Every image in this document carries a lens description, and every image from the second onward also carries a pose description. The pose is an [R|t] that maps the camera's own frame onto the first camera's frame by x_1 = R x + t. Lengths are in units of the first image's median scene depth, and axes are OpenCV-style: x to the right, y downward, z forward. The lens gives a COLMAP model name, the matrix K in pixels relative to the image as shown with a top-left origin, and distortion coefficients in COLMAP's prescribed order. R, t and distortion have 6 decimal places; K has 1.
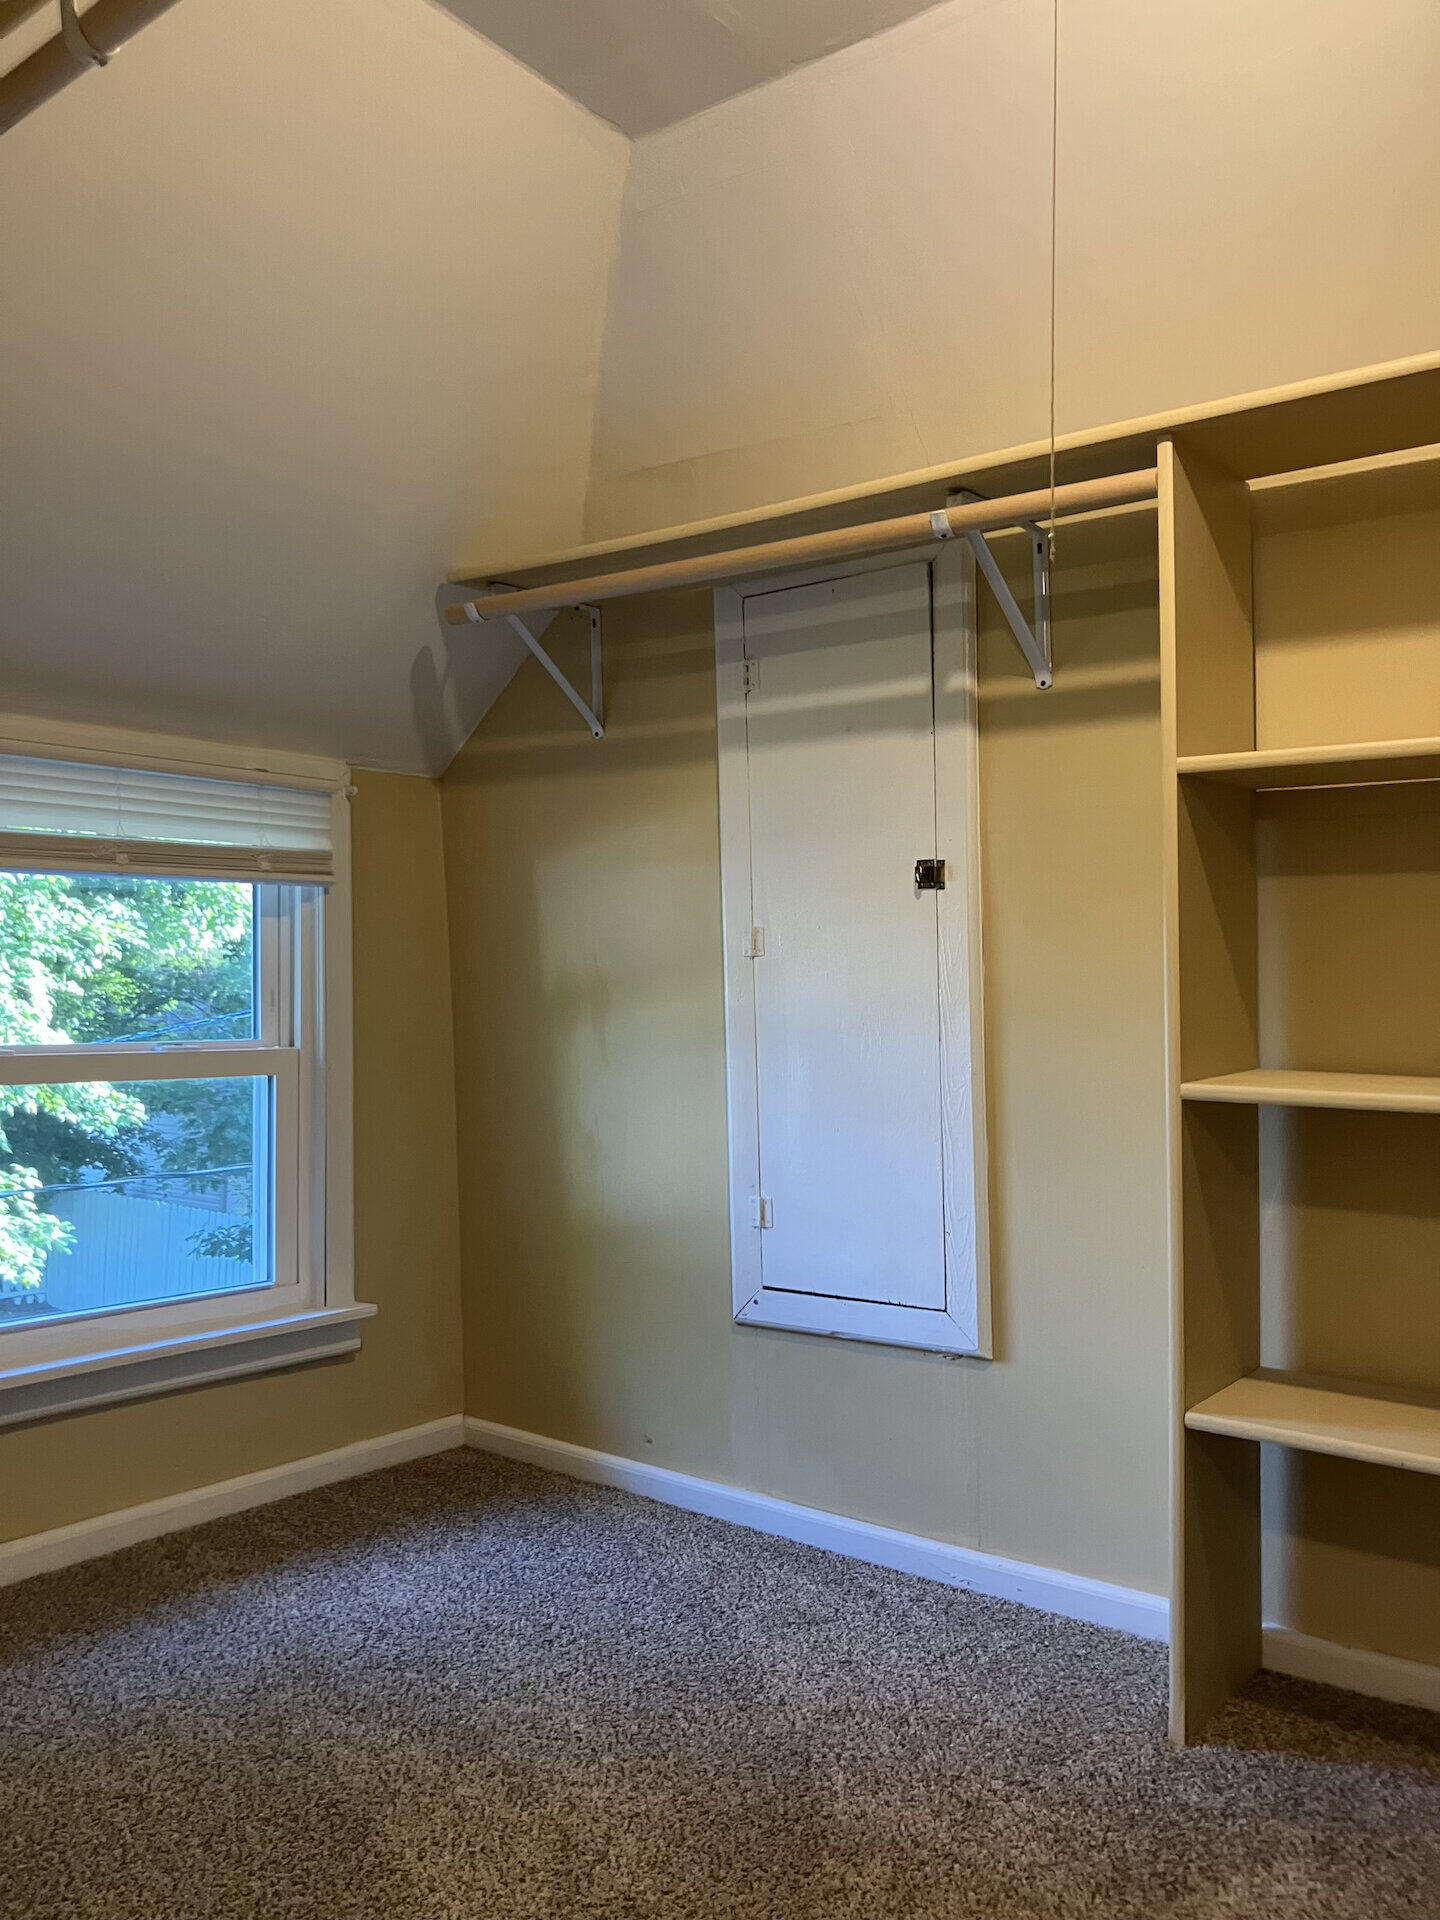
lens RADIAL K [[1578.2, 0, 720.0], [0, 1578.2, 960.0], [0, 0, 1]] dist [-0.002457, 0.010277]
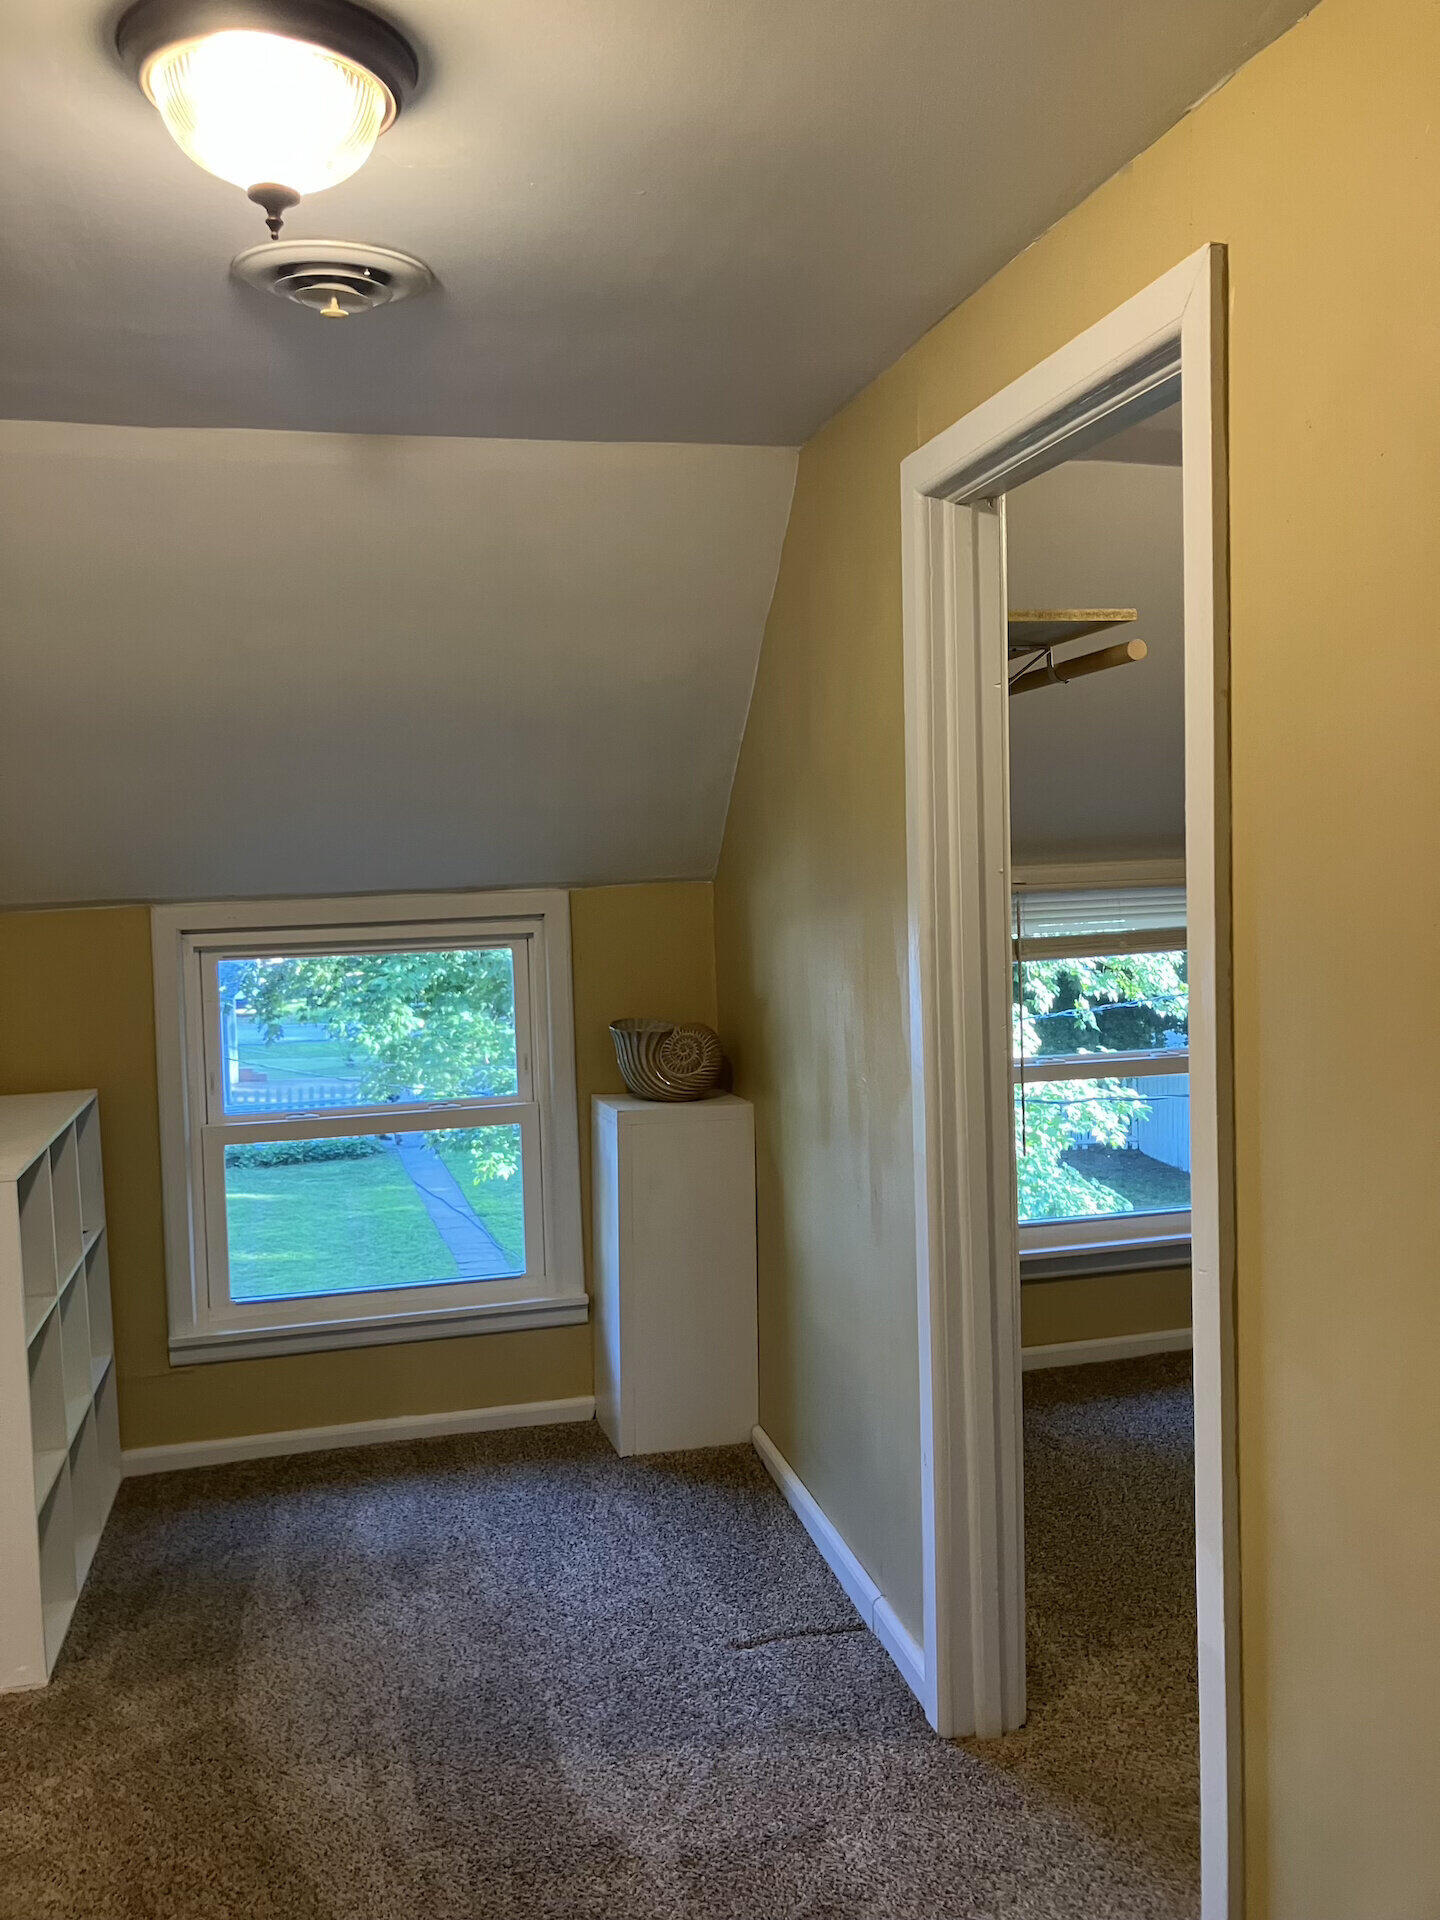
lens RADIAL K [[1578.2, 0, 720.0], [0, 1578.2, 960.0], [0, 0, 1]] dist [-0.002457, 0.010277]
pose [[0.789163, 0.006091, -0.614154, 0.057982], [0.050342, 0.995945, 0.074565, -0.037908], [0.612118, -0.089762, 0.785656, -0.108102]]
